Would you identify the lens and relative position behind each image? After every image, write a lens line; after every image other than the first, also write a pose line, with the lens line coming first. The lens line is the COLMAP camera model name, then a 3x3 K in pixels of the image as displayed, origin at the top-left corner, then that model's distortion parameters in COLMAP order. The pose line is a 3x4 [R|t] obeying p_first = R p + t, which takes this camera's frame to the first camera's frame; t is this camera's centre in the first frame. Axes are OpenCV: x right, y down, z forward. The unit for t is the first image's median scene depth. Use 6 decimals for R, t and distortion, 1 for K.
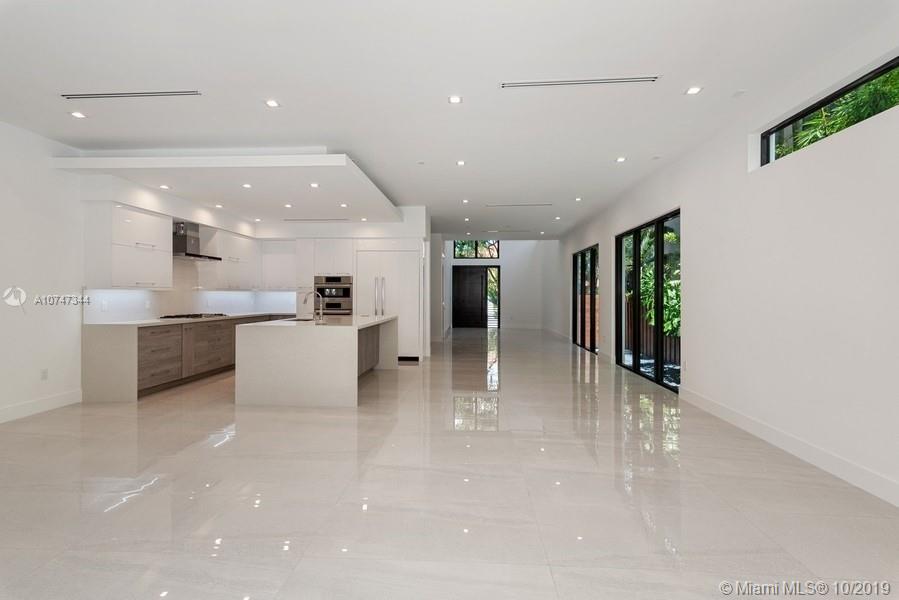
lens RADIAL K [[428.0, 0, 444.6], [0, 428.0, 295.9], [0, 0, 1]] dist [0.015837, -0.000015]
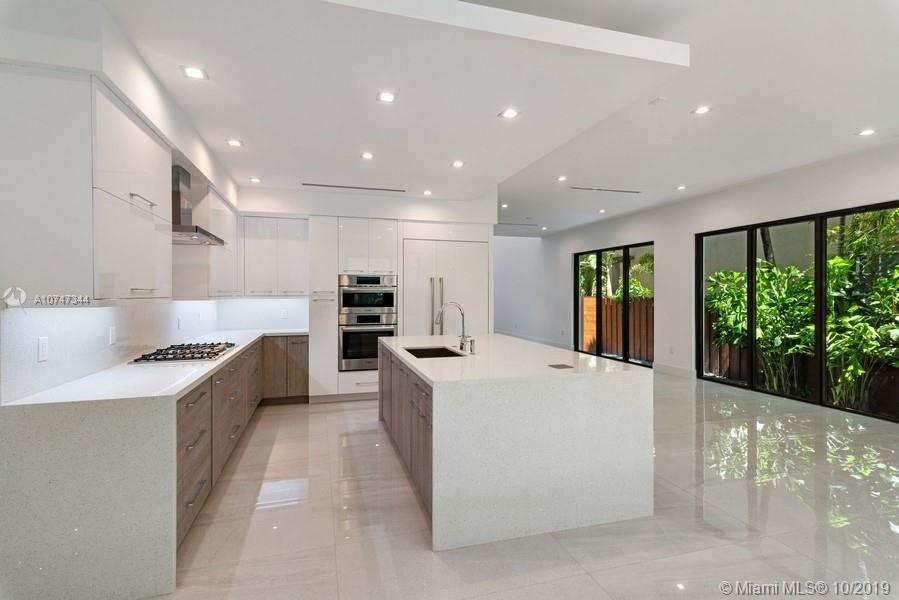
lens RADIAL K [[428.0, 0, 444.6], [0, 428.0, 295.9], [0, 0, 1]] dist [0.015837, -0.000015]
pose [[0.938926, -0.004224, 0.344093, -0.379321], [0.003963, 0.999991, 0.001462, -0.014294], [-0.344096, -0.000009, 0.938935, 0.332548]]
